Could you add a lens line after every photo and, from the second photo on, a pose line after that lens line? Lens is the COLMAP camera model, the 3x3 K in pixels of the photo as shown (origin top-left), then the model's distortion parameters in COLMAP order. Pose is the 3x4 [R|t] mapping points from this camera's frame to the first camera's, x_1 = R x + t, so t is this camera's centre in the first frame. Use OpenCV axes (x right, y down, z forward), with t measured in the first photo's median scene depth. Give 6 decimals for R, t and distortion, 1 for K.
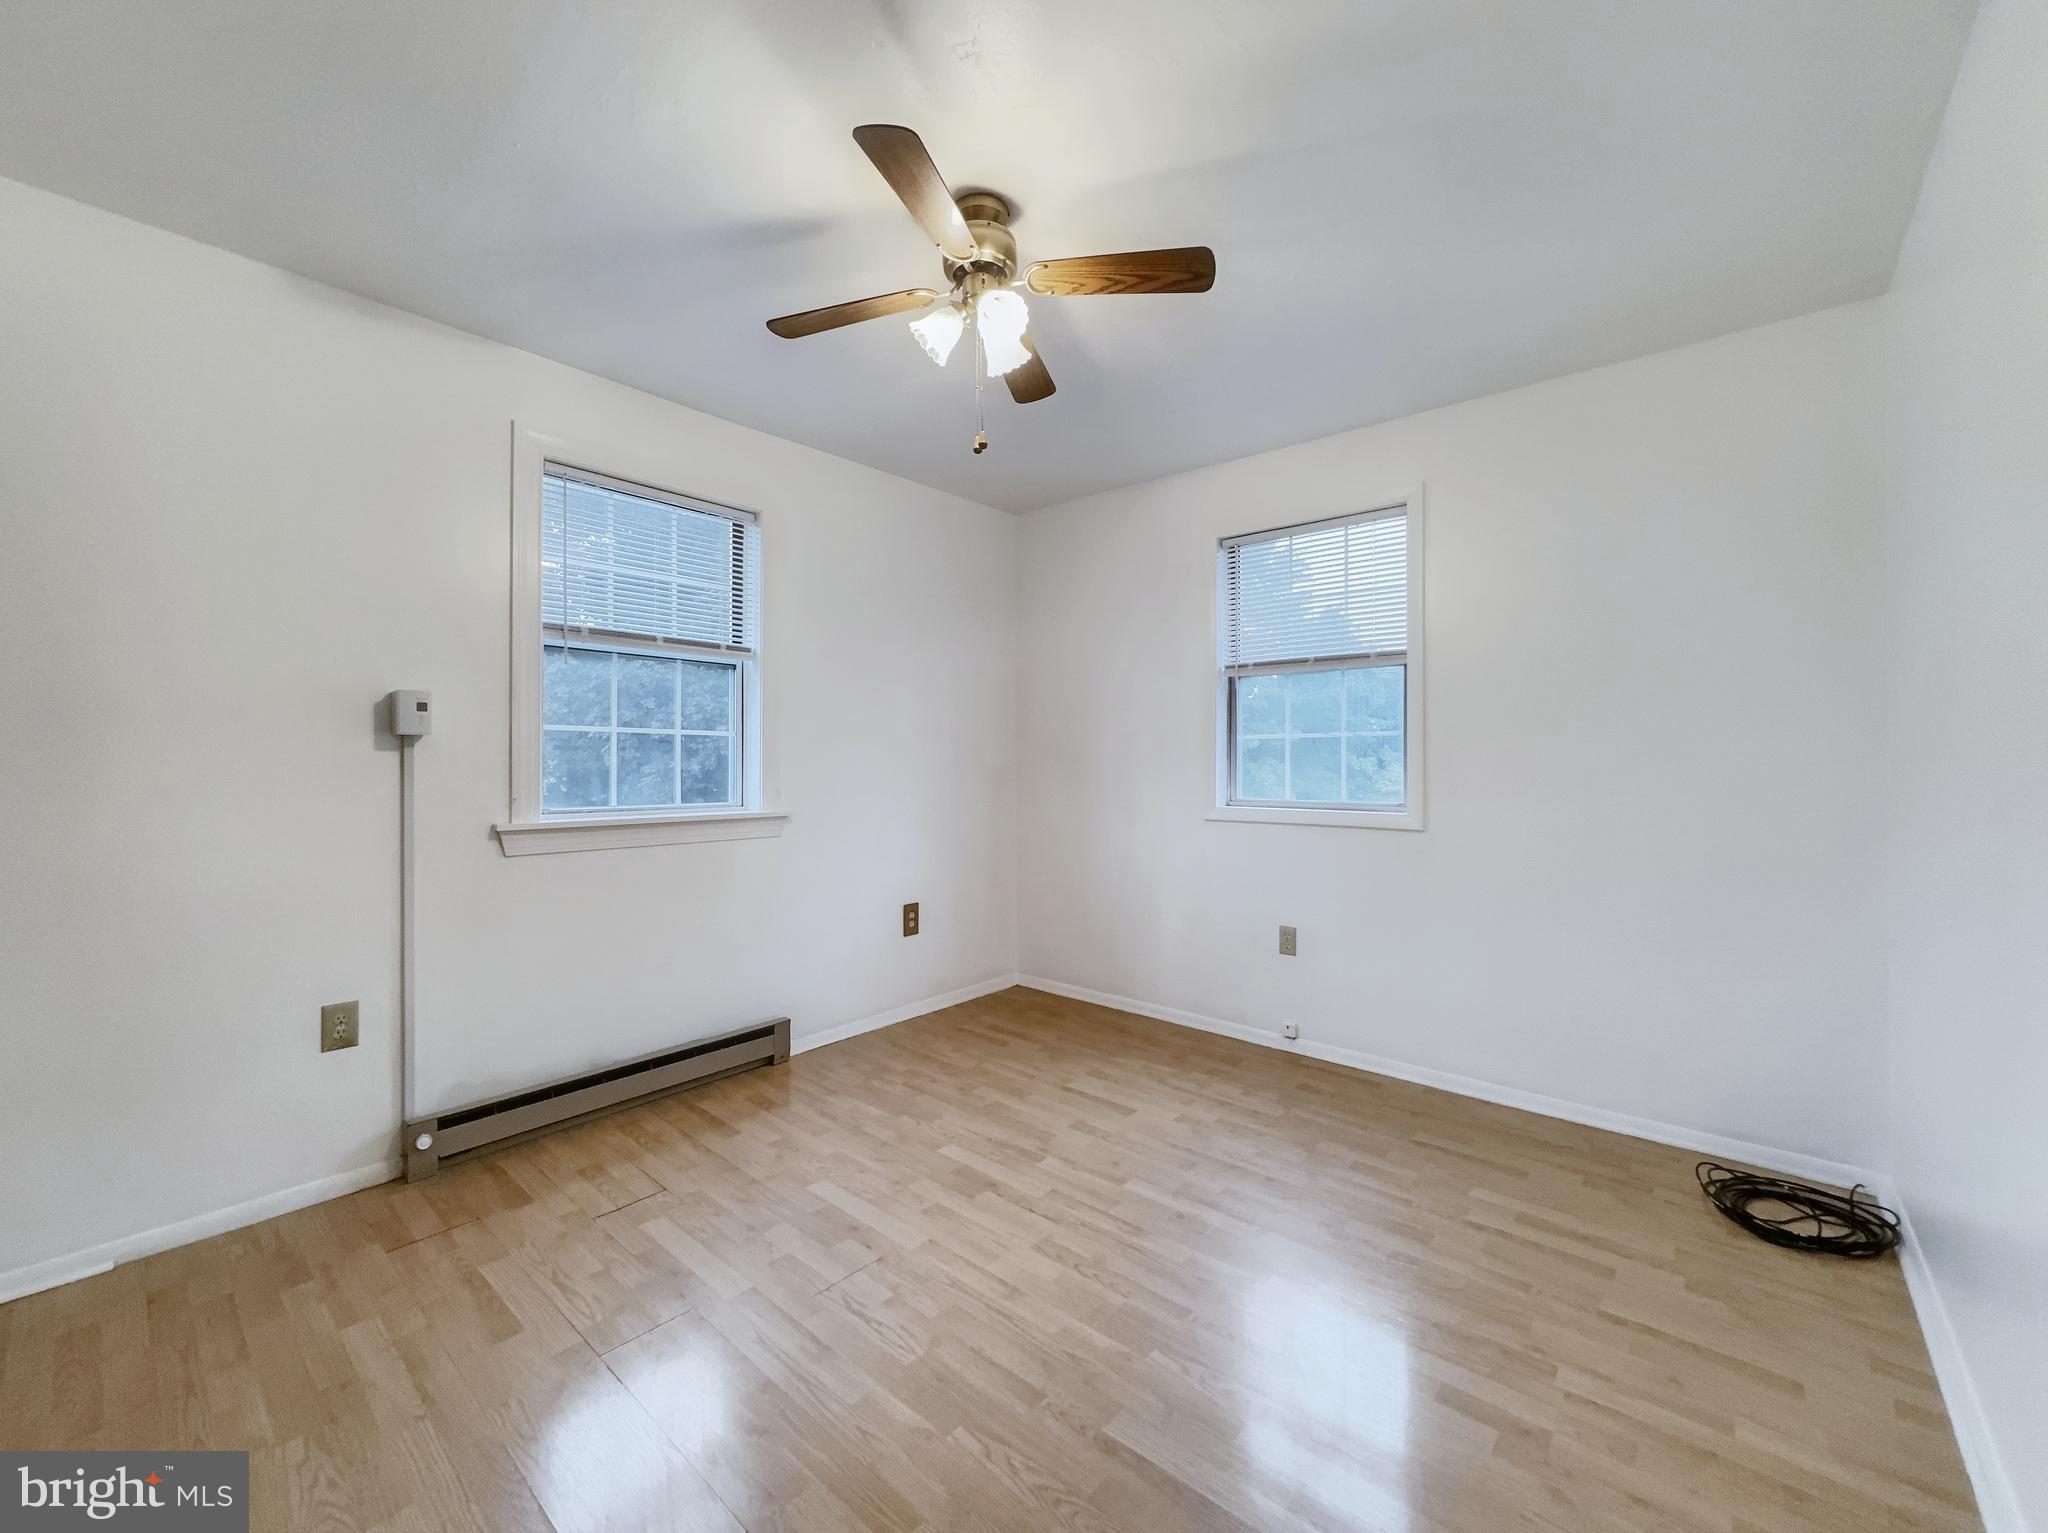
lens RADIAL K [[813.9, 0, 1024.0], [0, 813.9, 766.5], [0, 0, 1]] dist [0.000204, 0.000082]
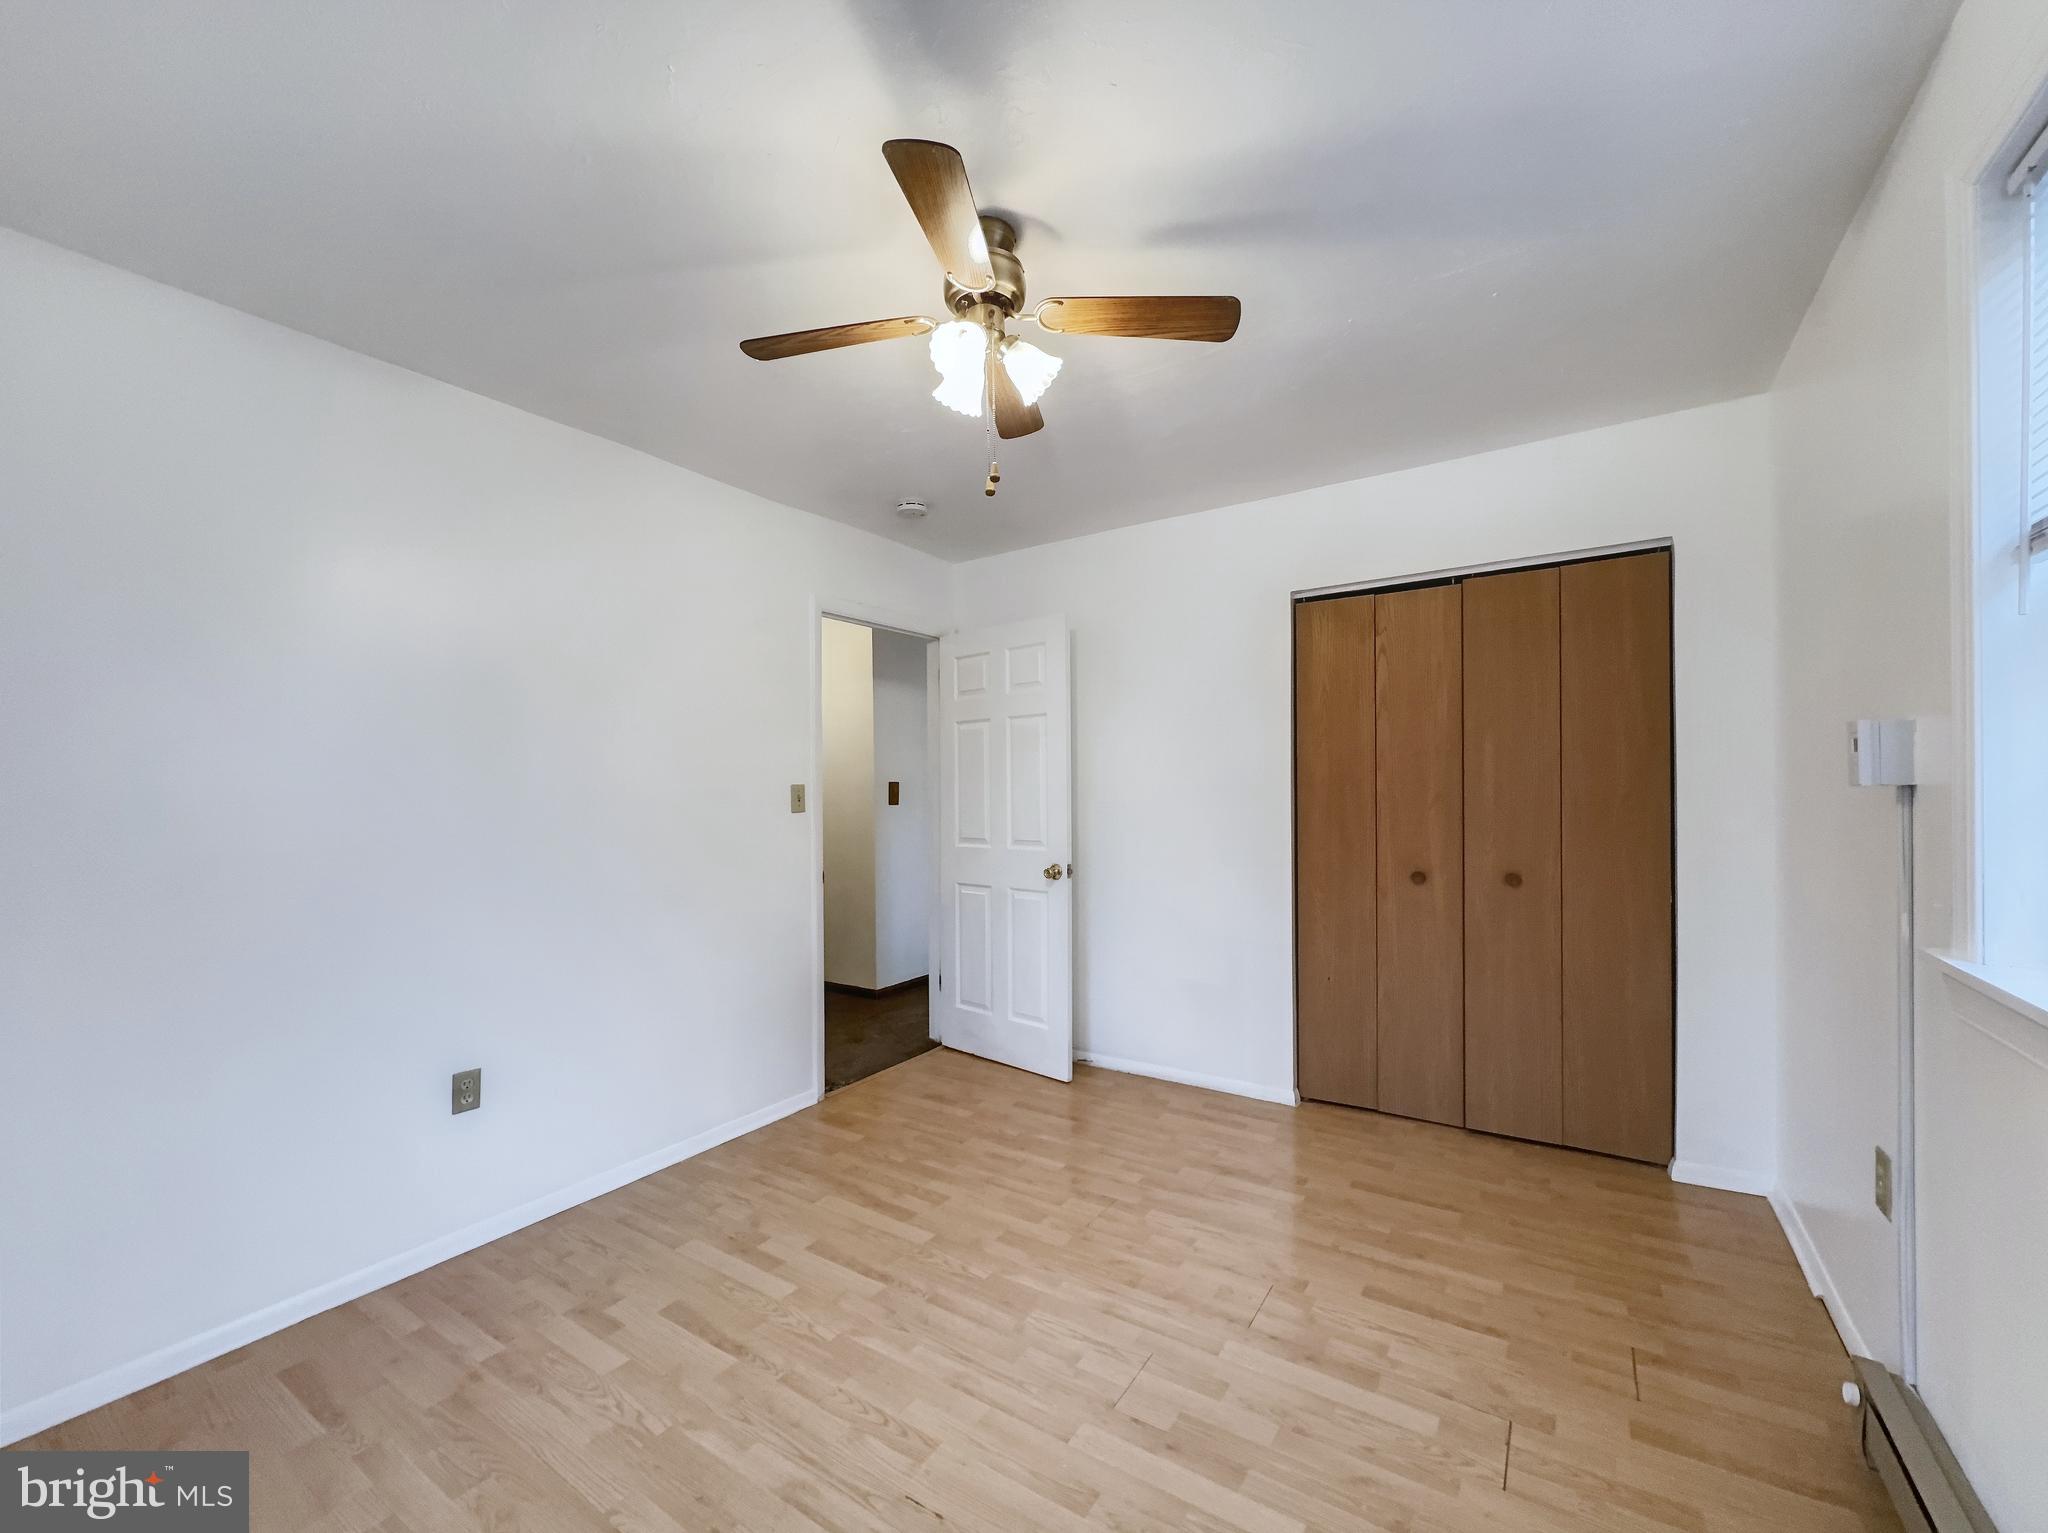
lens RADIAL K [[813.9, 0, 1024.0], [0, 813.9, 766.5], [0, 0, 1]] dist [0.000204, 0.000082]
pose [[-0.991526, 0.015461, -0.128987, 0.021496], [0.018437, 0.999590, -0.021910, -0.067394], [0.128596, -0.024102, -0.991404, 2.077752]]
